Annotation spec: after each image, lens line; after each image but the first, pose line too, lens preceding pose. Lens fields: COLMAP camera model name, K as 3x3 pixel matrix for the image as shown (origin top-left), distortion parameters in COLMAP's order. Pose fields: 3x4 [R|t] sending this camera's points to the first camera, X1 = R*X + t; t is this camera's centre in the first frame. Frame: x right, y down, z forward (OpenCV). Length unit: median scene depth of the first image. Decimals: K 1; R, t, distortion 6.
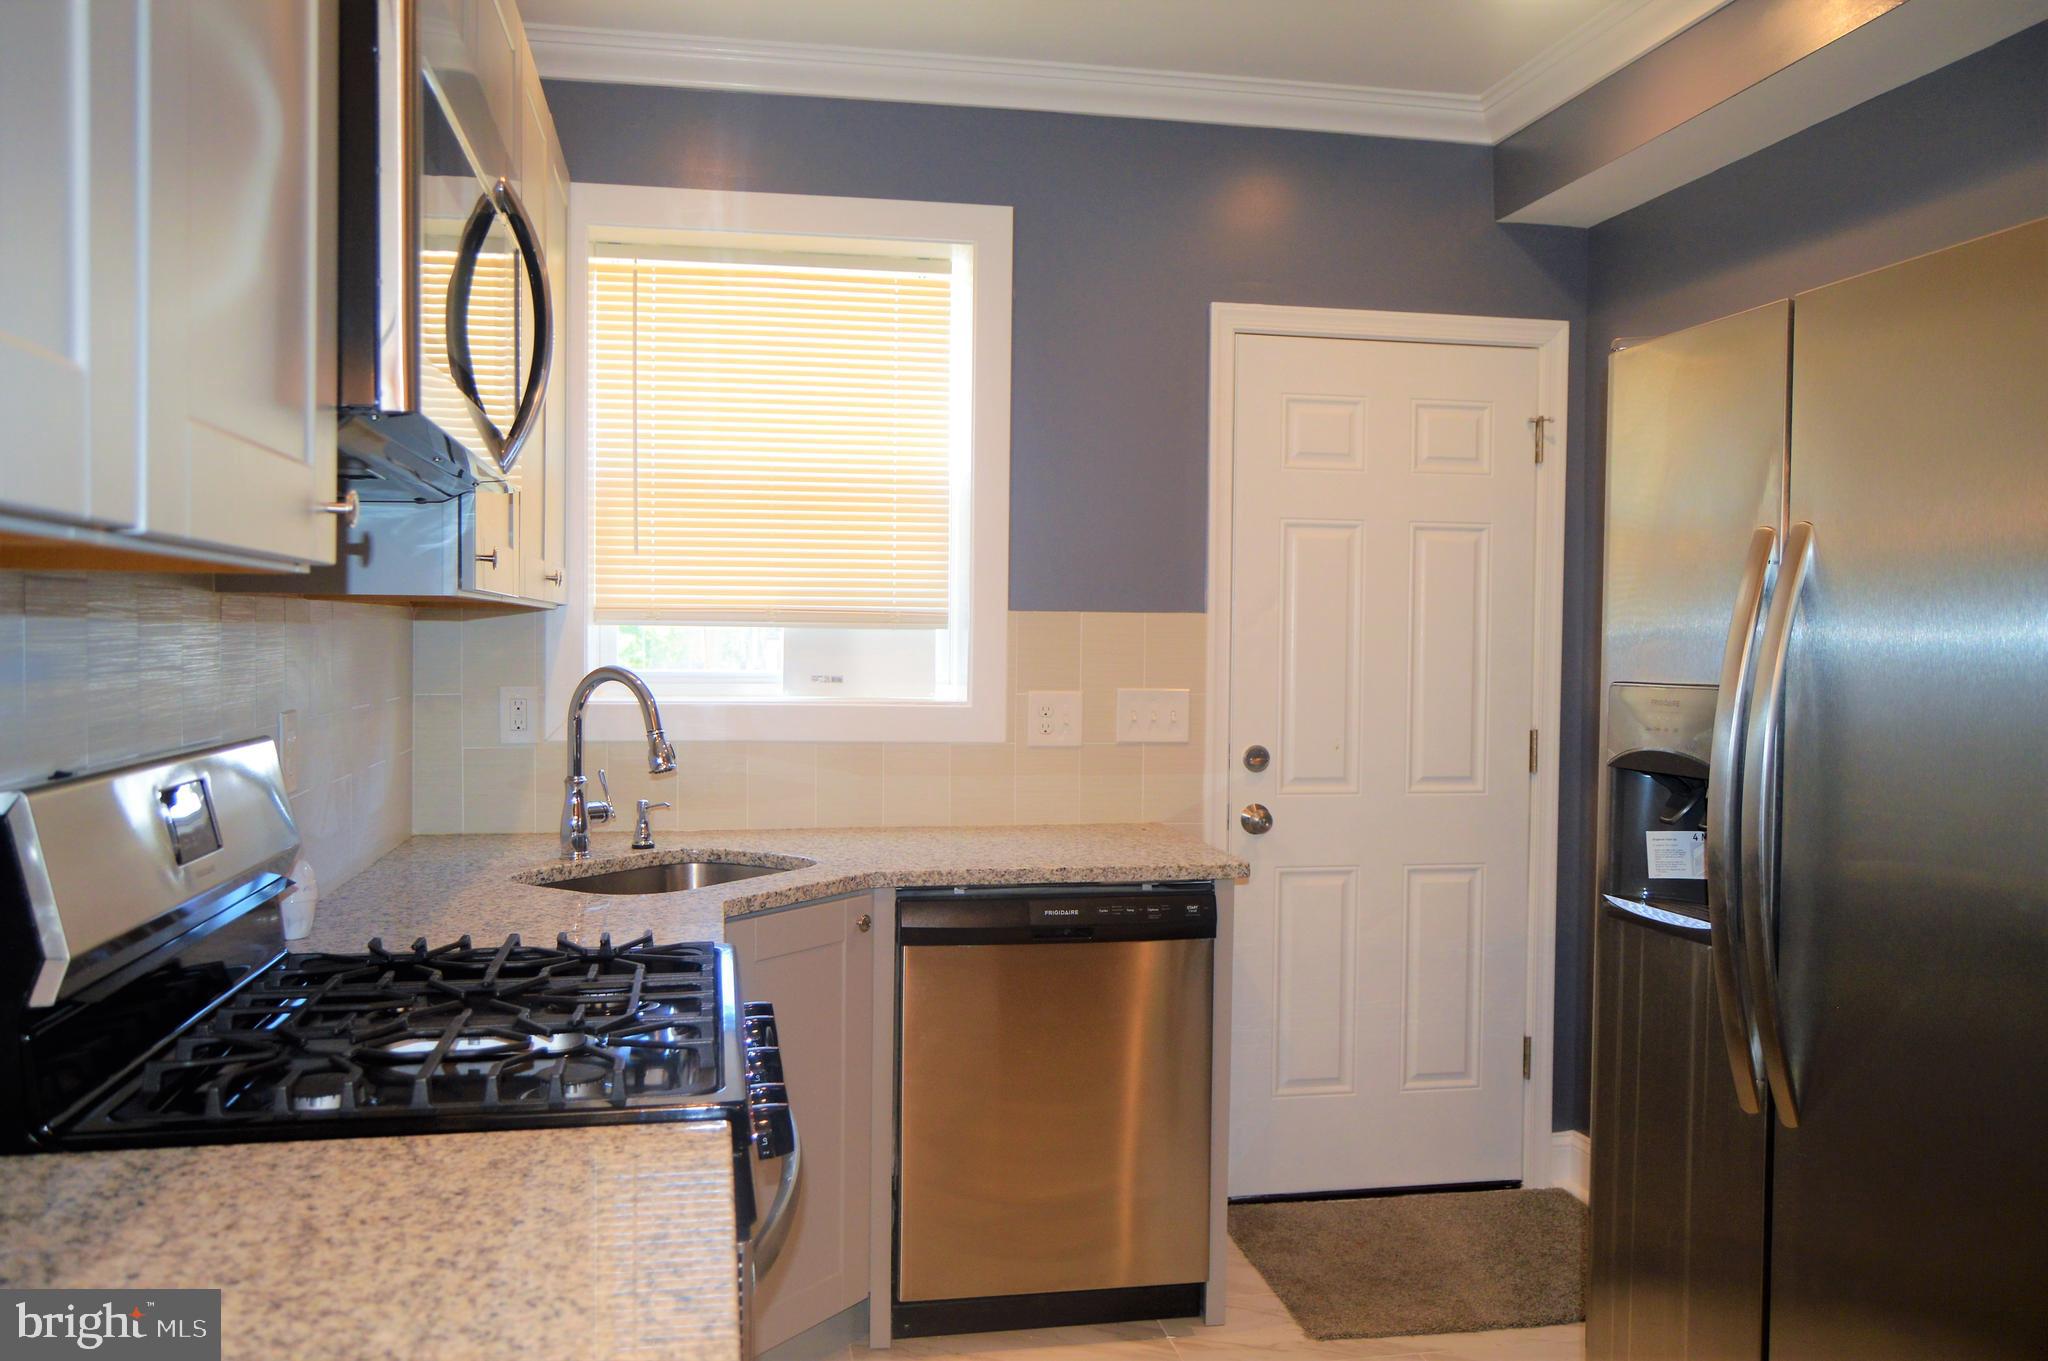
lens RADIAL K [[1601.7, 0, 1031.8], [0, 1601.7, 689.1], [0, 0, 1]] dist [-0.014976, 0.006361]
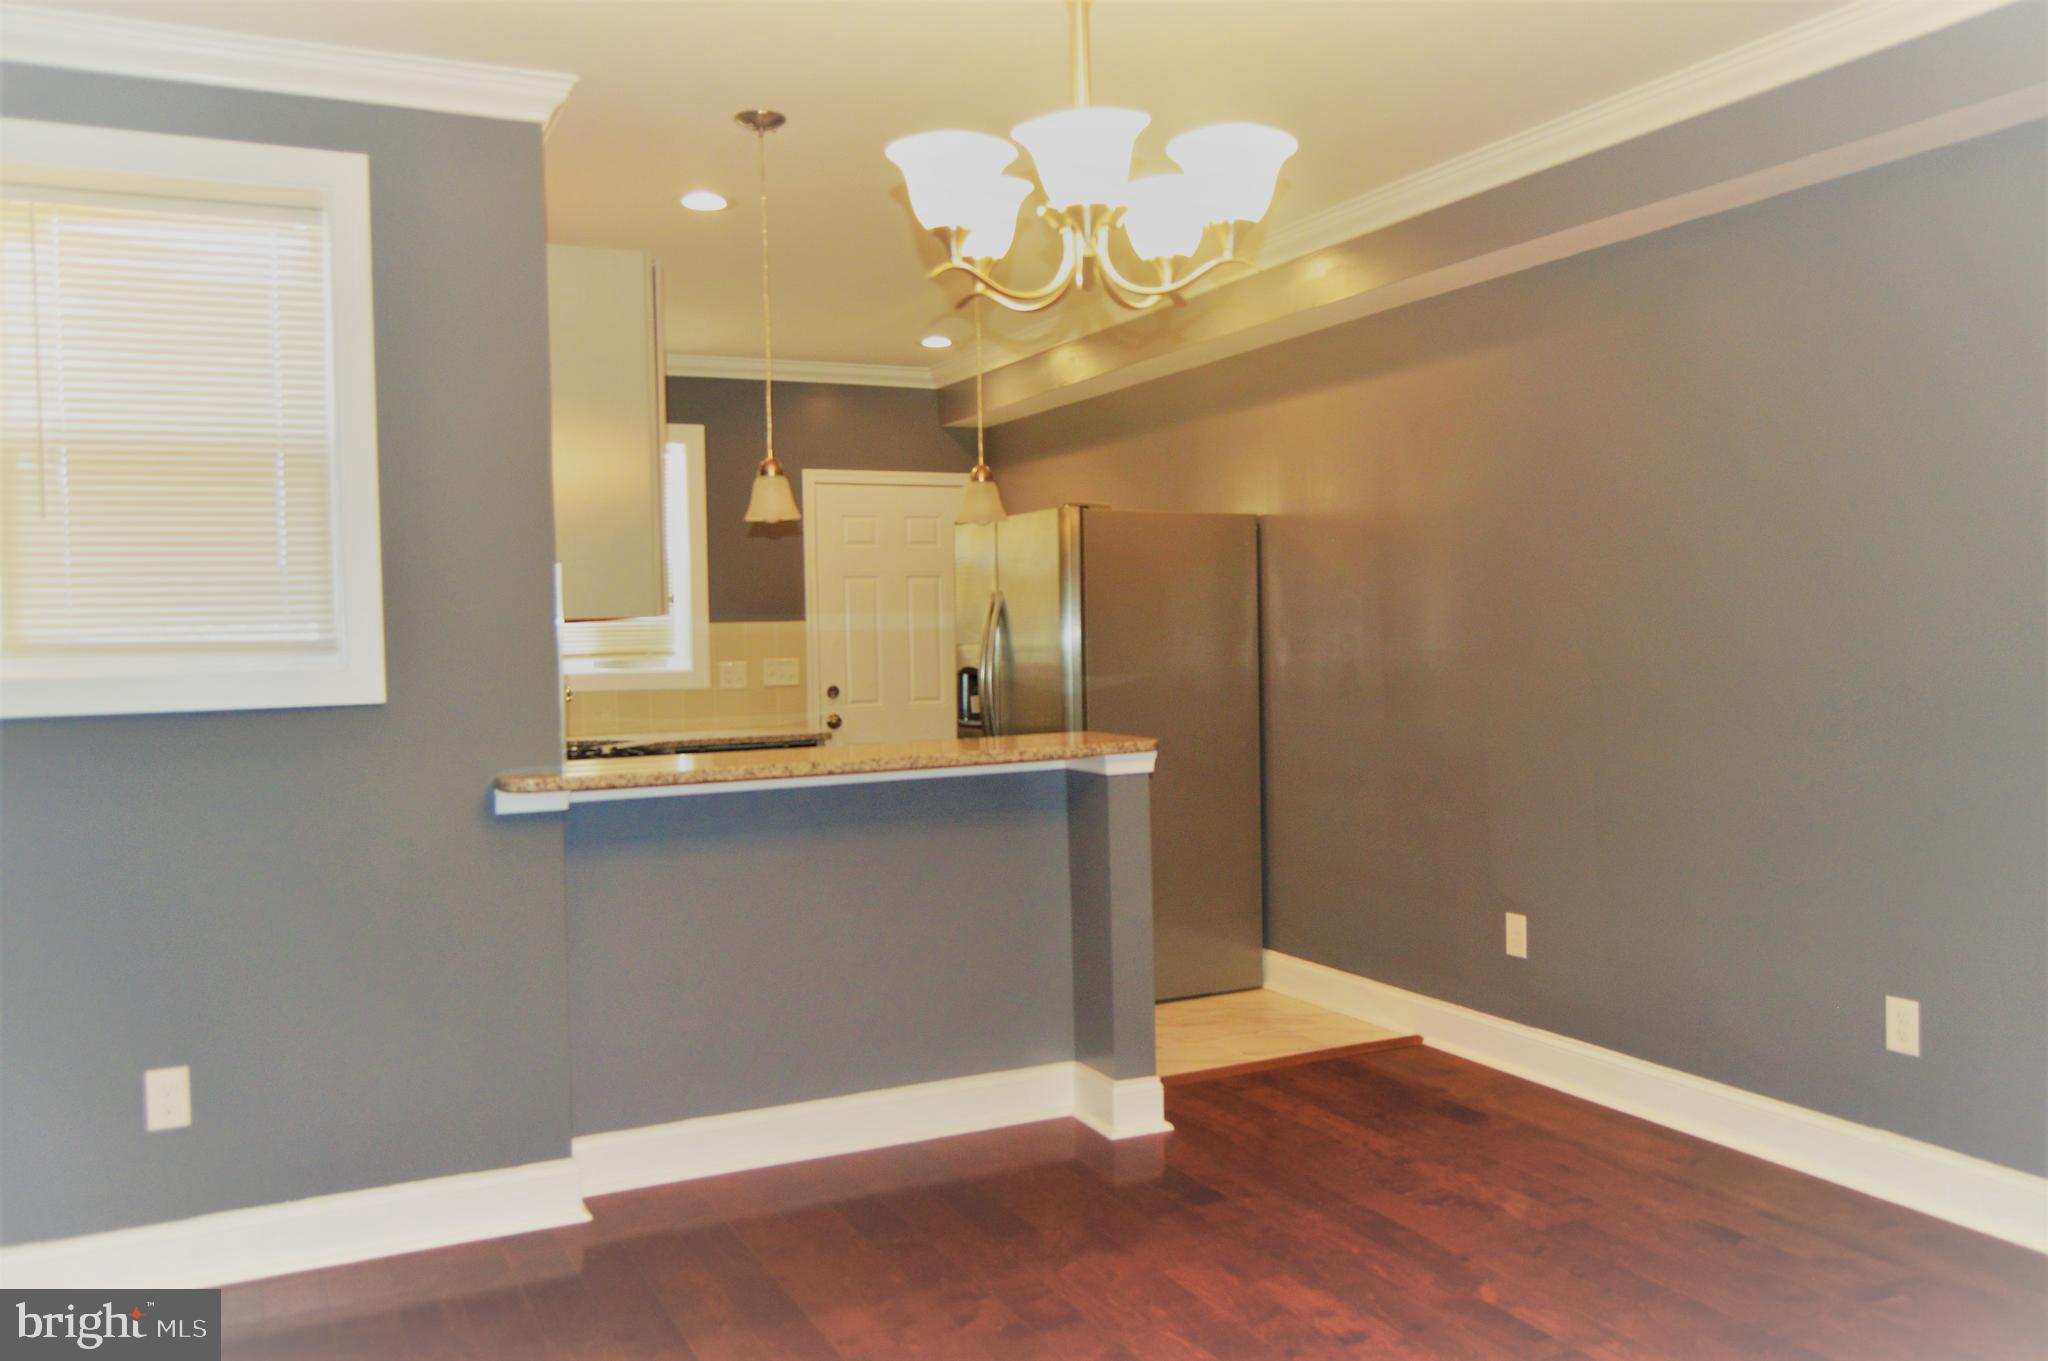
lens RADIAL K [[1601.7, 0, 1021.4], [0, 1601.7, 687.8], [0, 0, 1]] dist [-0.014976, 0.006361]
pose [[0.968813, -0.038028, 0.244857, -0.131176], [0.036392, 0.999275, 0.011204, 0.025195], [-0.245105, -0.001944, 0.969494, -1.075166]]
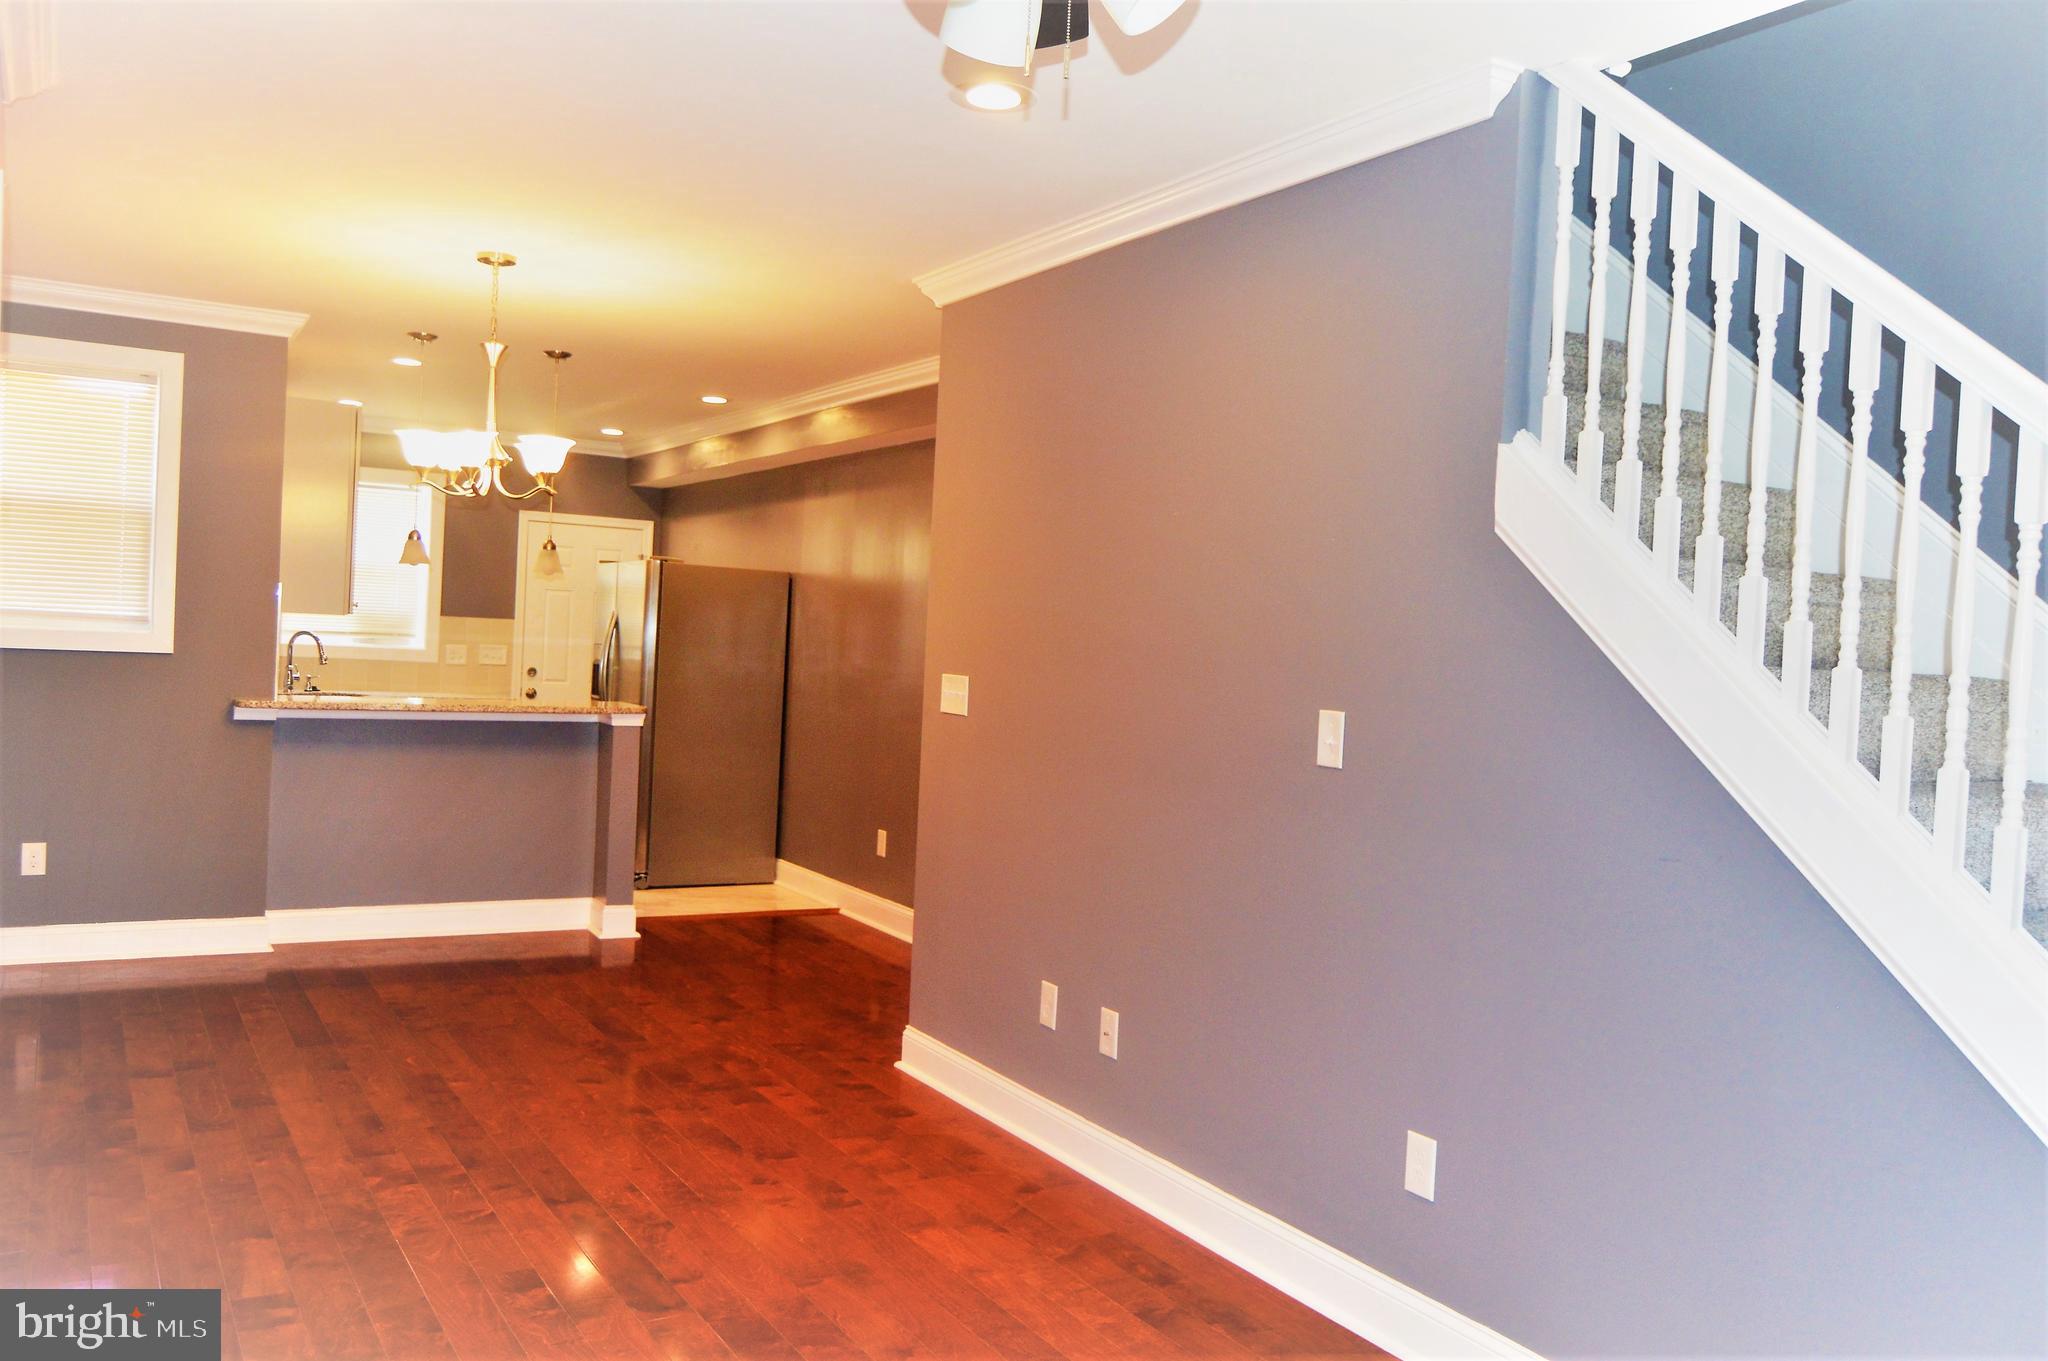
lens RADIAL K [[1601.7, 0, 1022.5], [0, 1601.7, 679.1], [0, 0, 1]] dist [-0.014976, 0.006361]
pose [[0.946293, 0.029245, 0.321986, 0.052507], [-0.030954, 0.999521, 0.000187, 0.030158], [-0.321826, -0.010143, 0.946744, -2.007882]]
